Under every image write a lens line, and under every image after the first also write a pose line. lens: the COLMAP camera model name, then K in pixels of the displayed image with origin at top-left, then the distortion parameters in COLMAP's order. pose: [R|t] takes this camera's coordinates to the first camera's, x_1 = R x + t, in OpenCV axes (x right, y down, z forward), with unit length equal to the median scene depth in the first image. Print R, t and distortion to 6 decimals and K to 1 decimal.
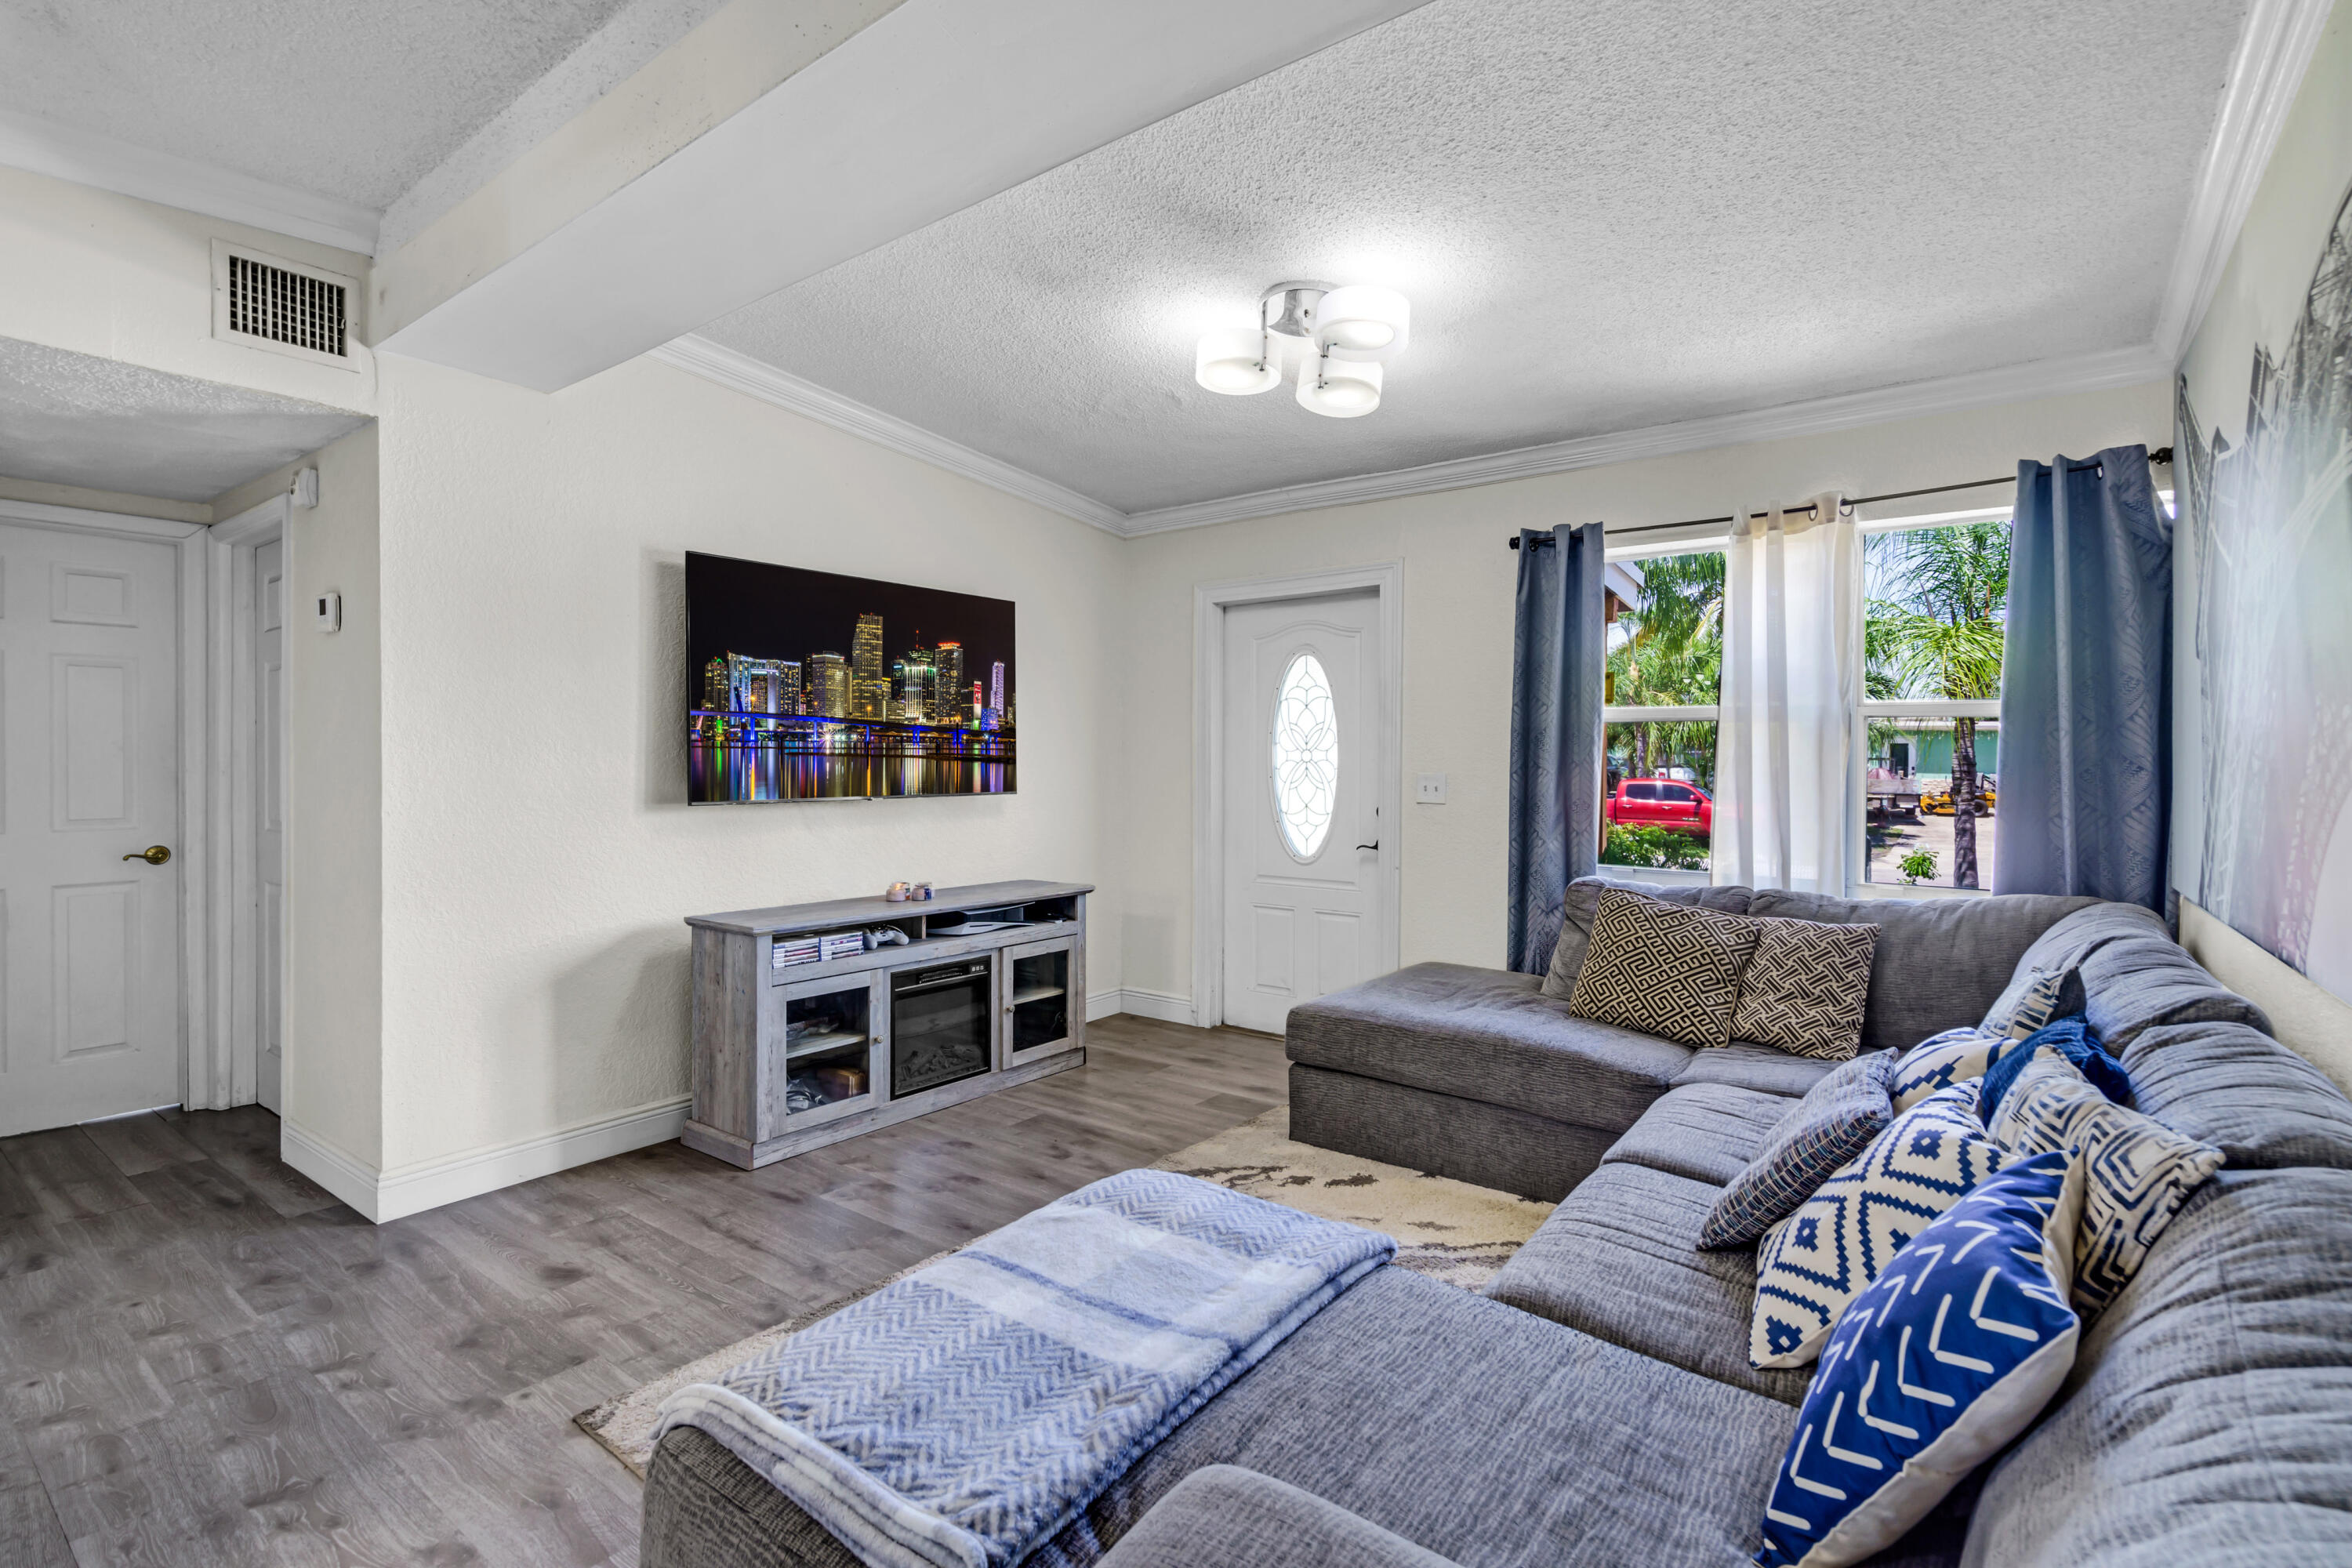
lens RADIAL K [[1085.7, 0, 1197.5], [0, 1085.7, 763.0], [0, 0, 1]] dist [0.000036, -0.000418]
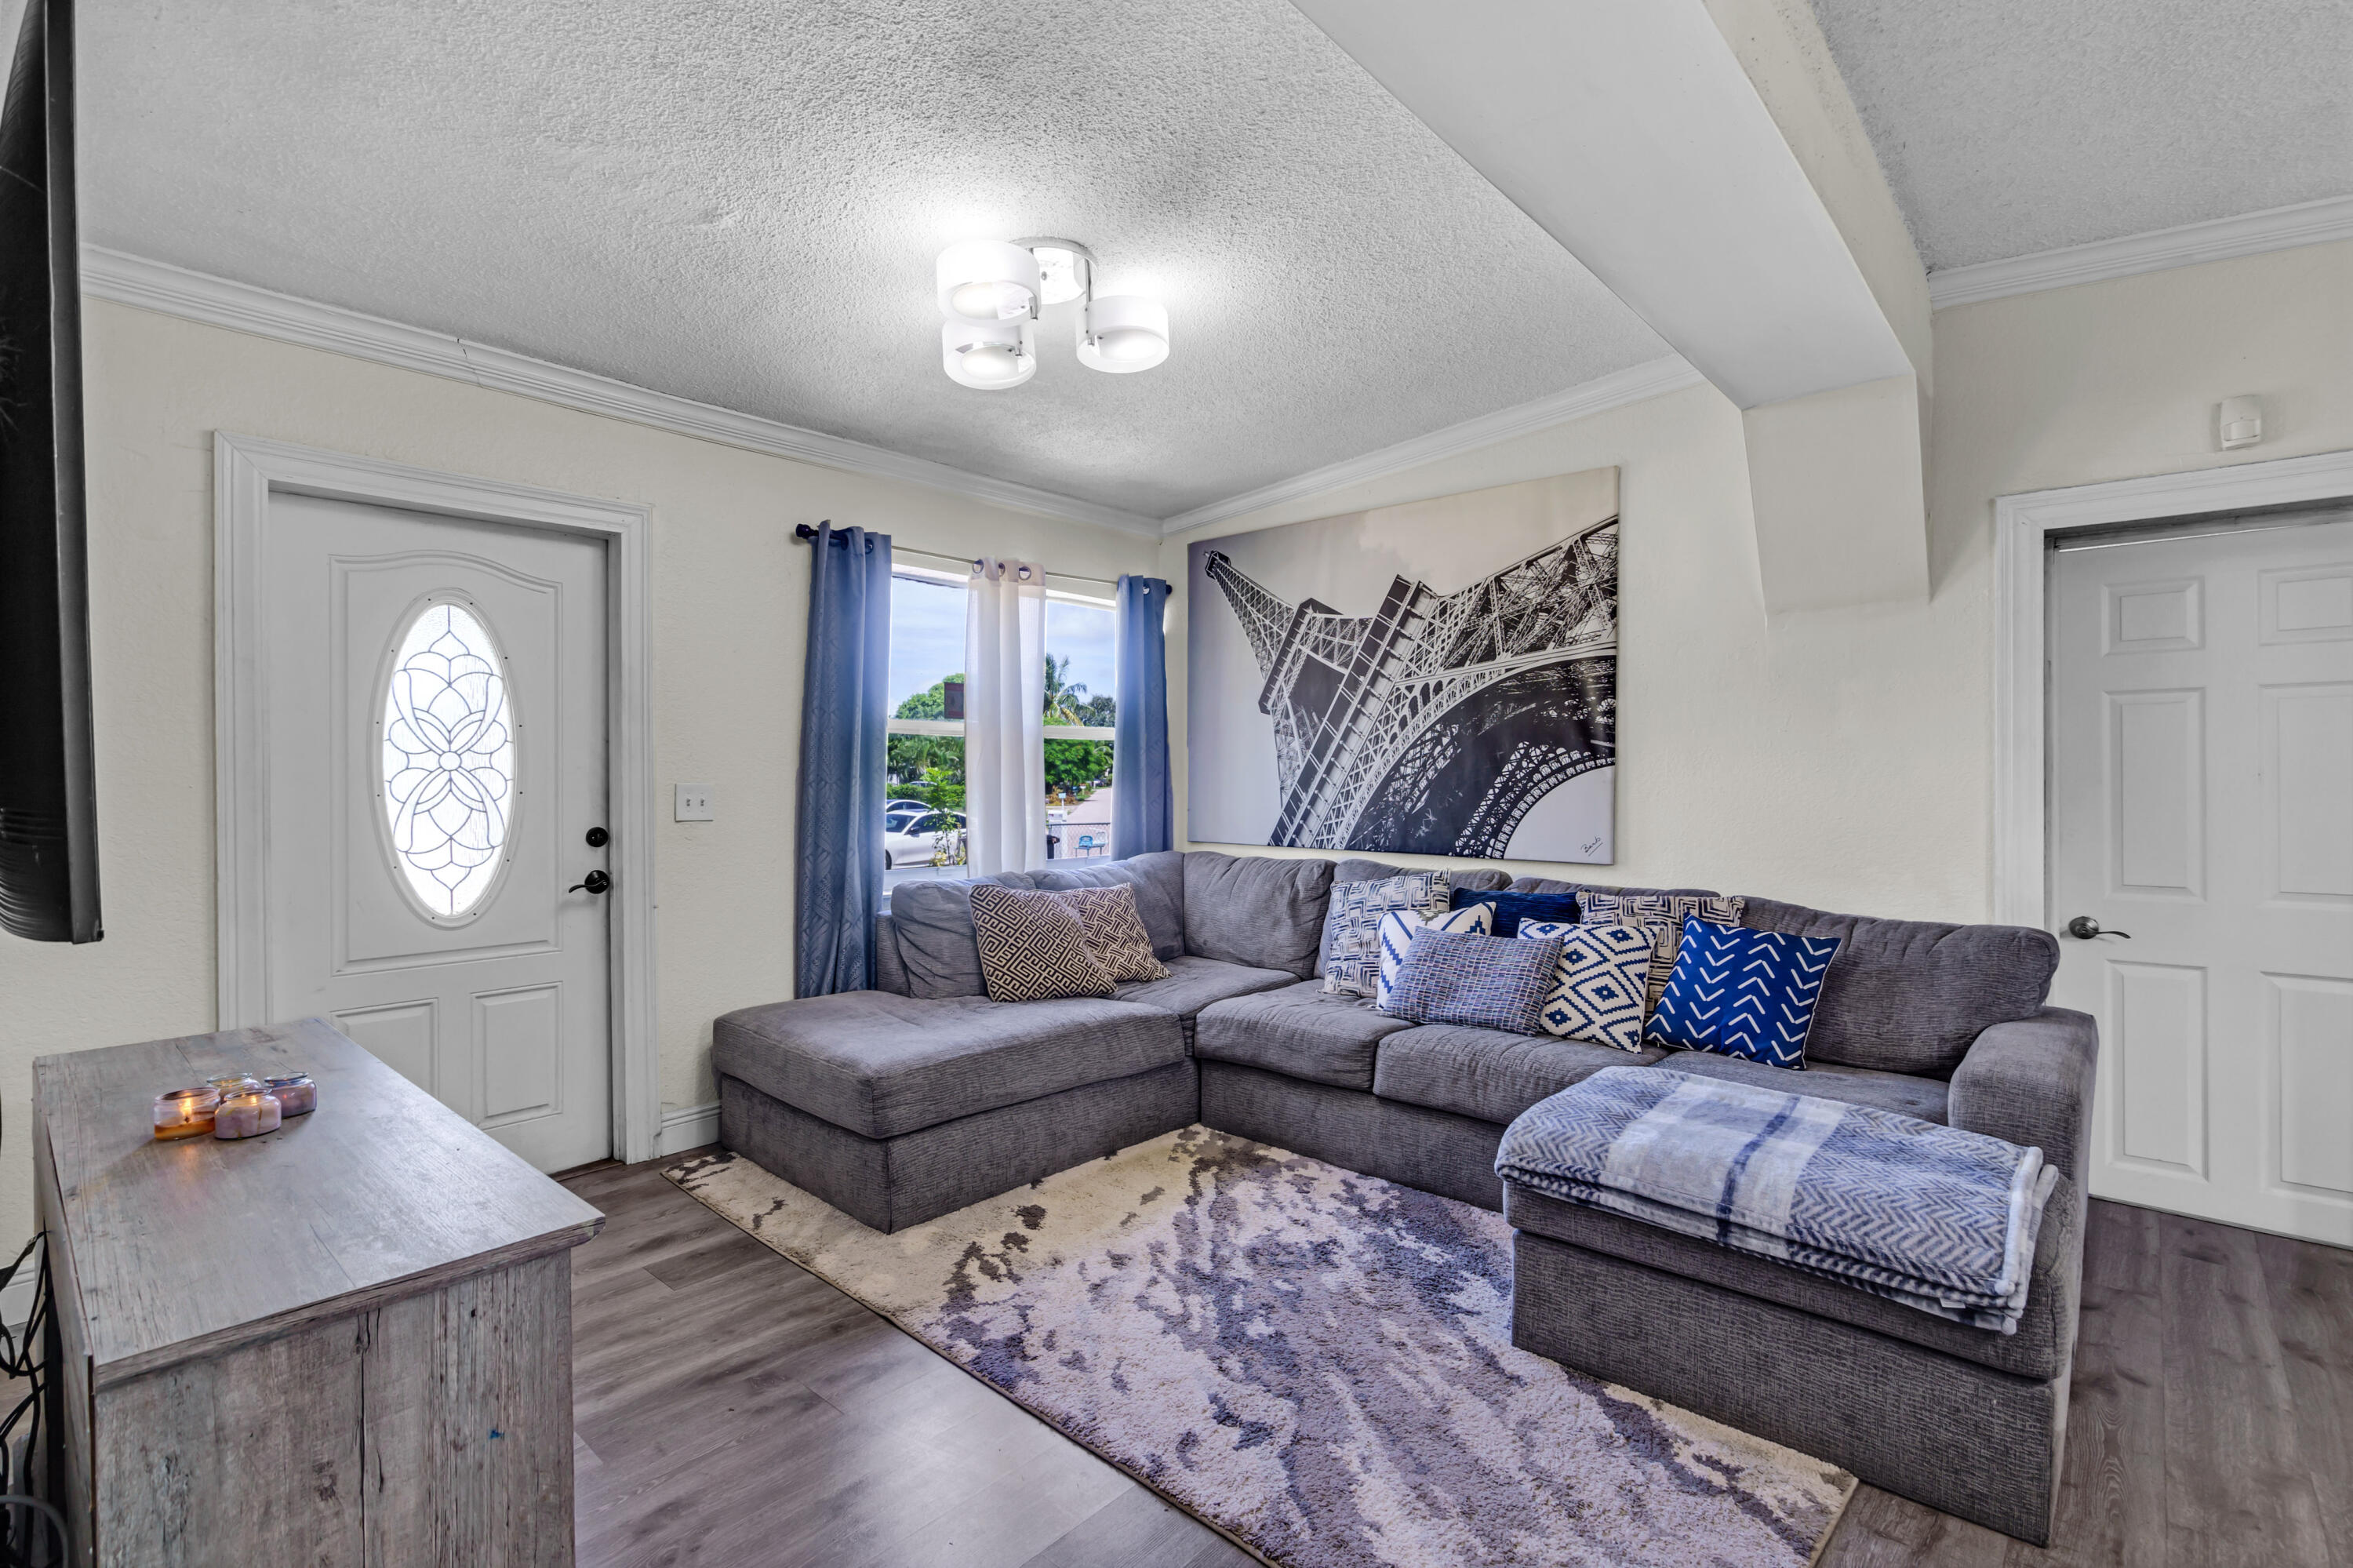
lens RADIAL K [[1089.4, 0, 1176.5], [0, 1089.4, 784.0], [0, 0, 1]] dist [-0.004608, 0.000023]
pose [[0.092407, -0.013973, 0.995623, -0.848179], [0.001434, 0.999902, 0.013900, -0.001886], [-0.995720, 0.000143, 0.092418, 0.858603]]
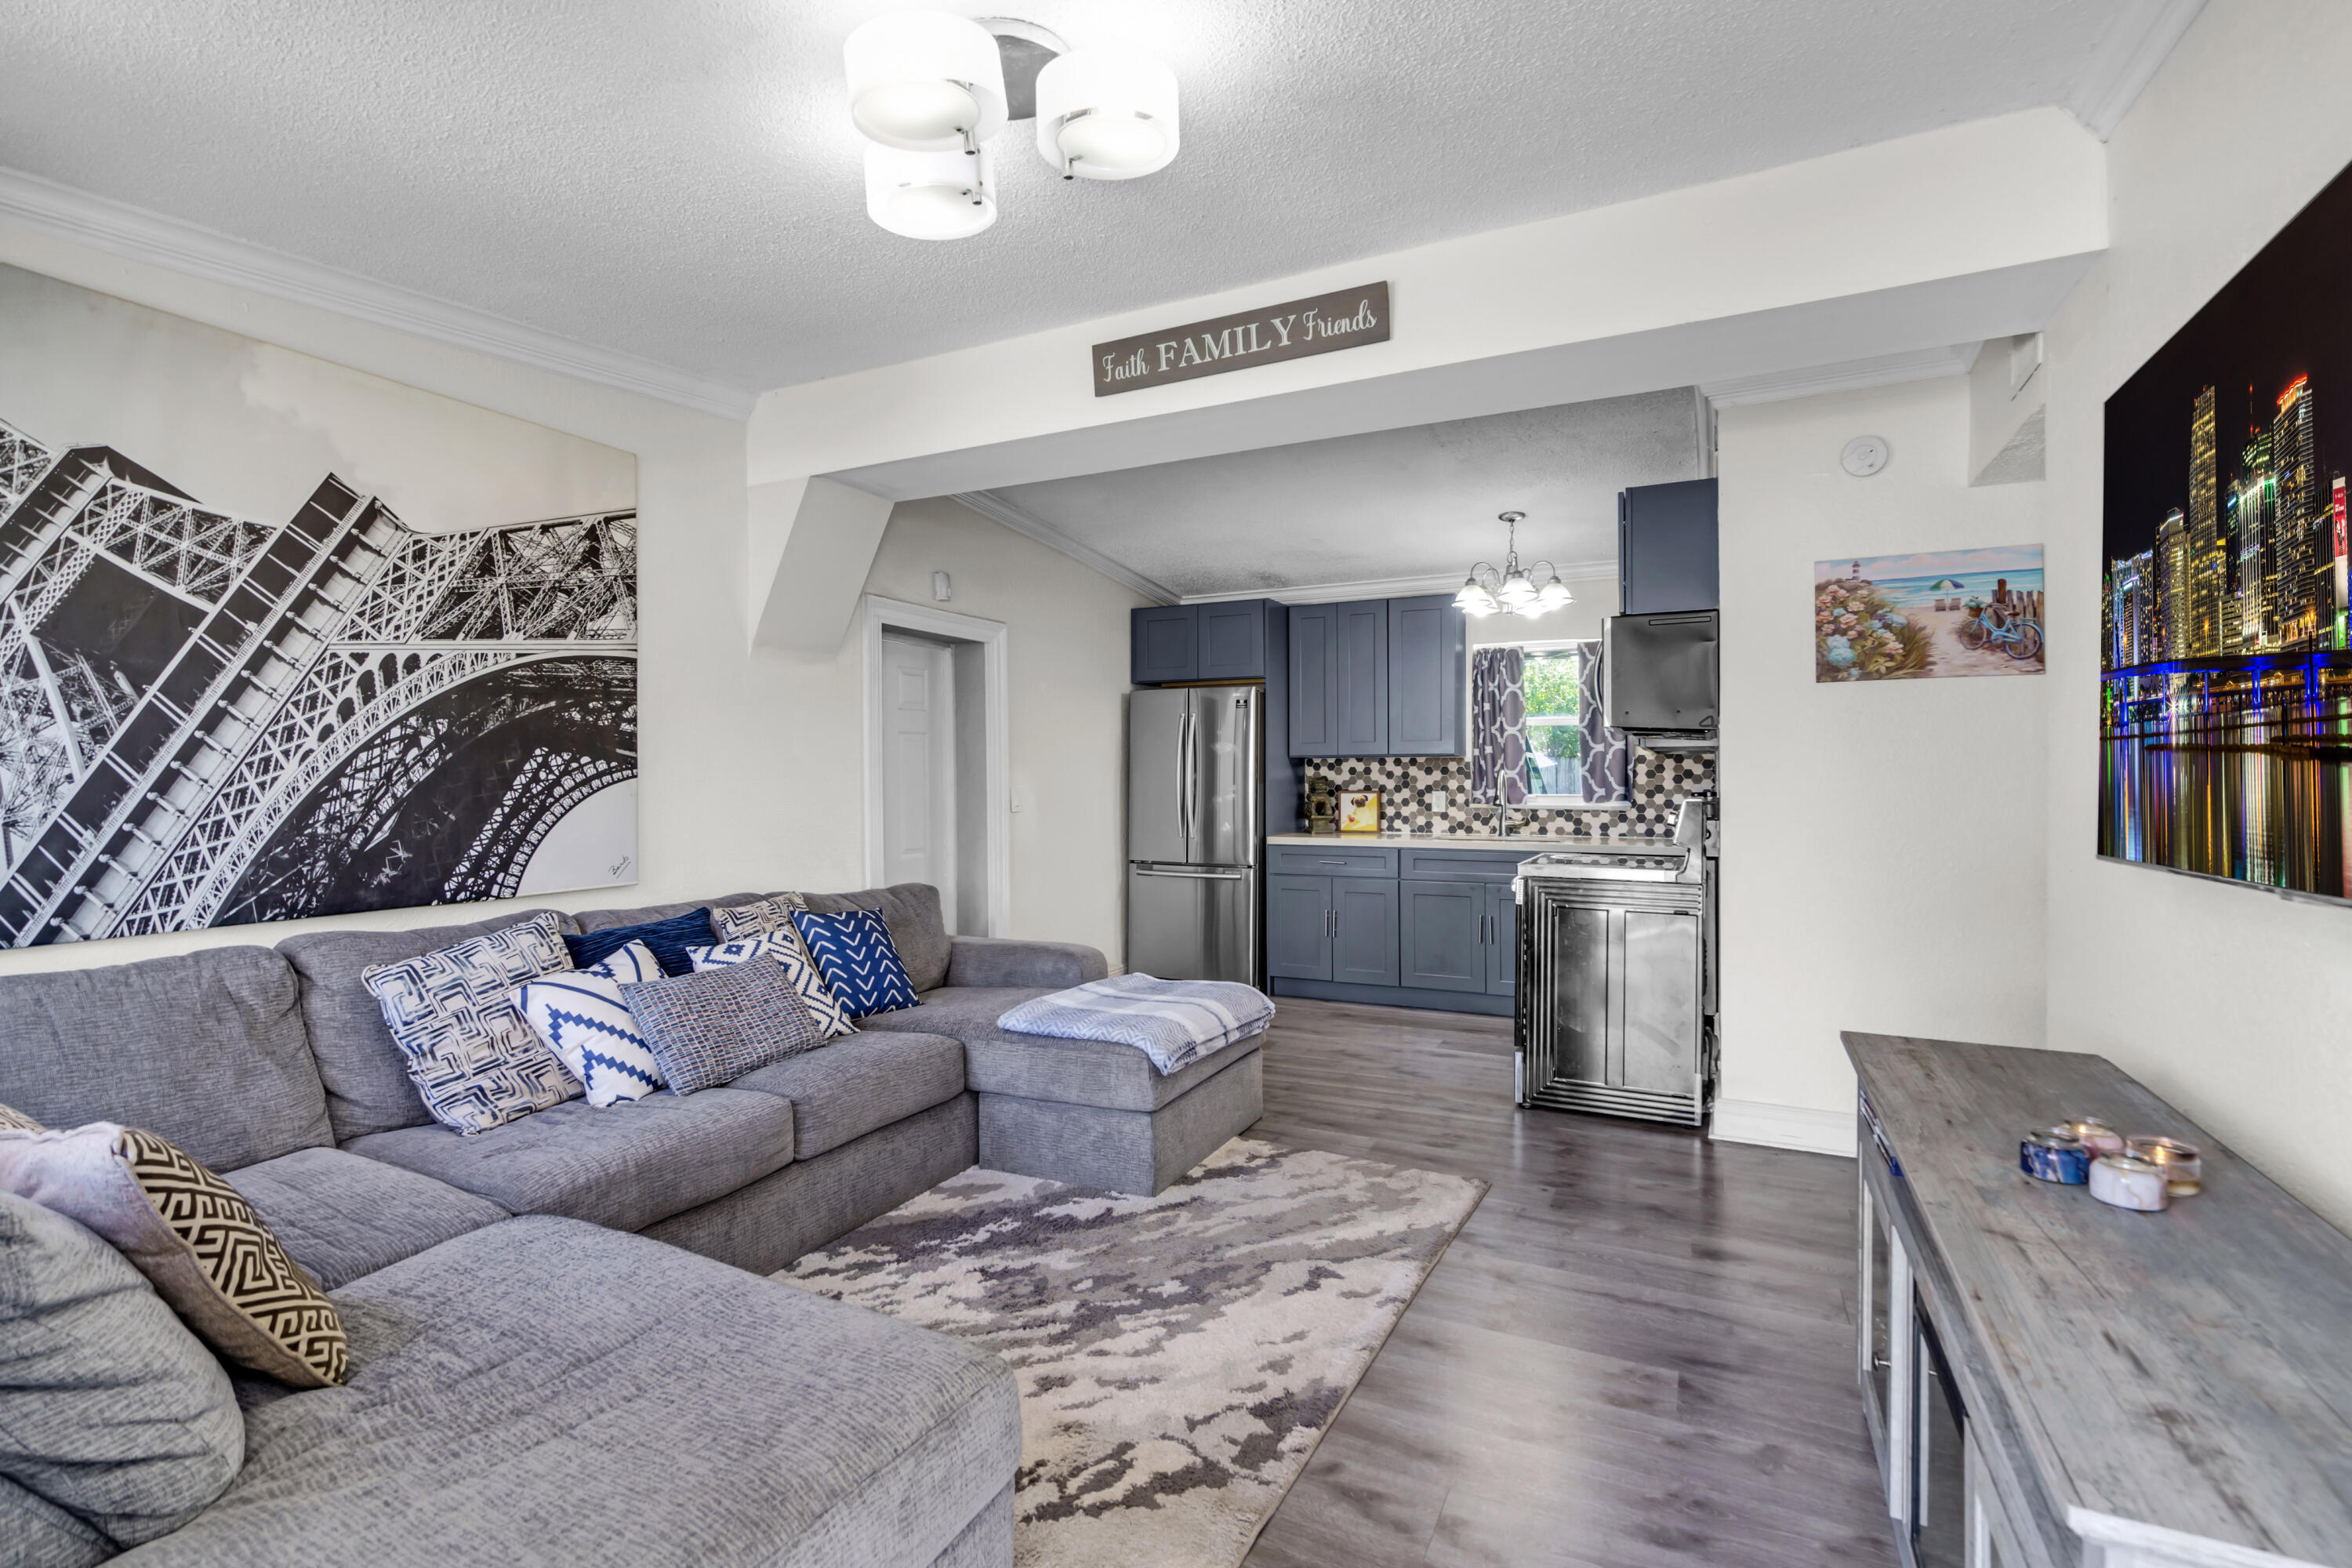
lens RADIAL K [[1065.1, 0, 1199.6], [0, 1065.1, 789.0], [0, 0, 1]] dist [-0.000673, -0.000206]
pose [[-0.981535, 0.003004, -0.191260, 0.111403], [0.000909, 0.999939, 0.011043, -0.004747], [0.191282, 0.010666, -0.981477, 1.740742]]
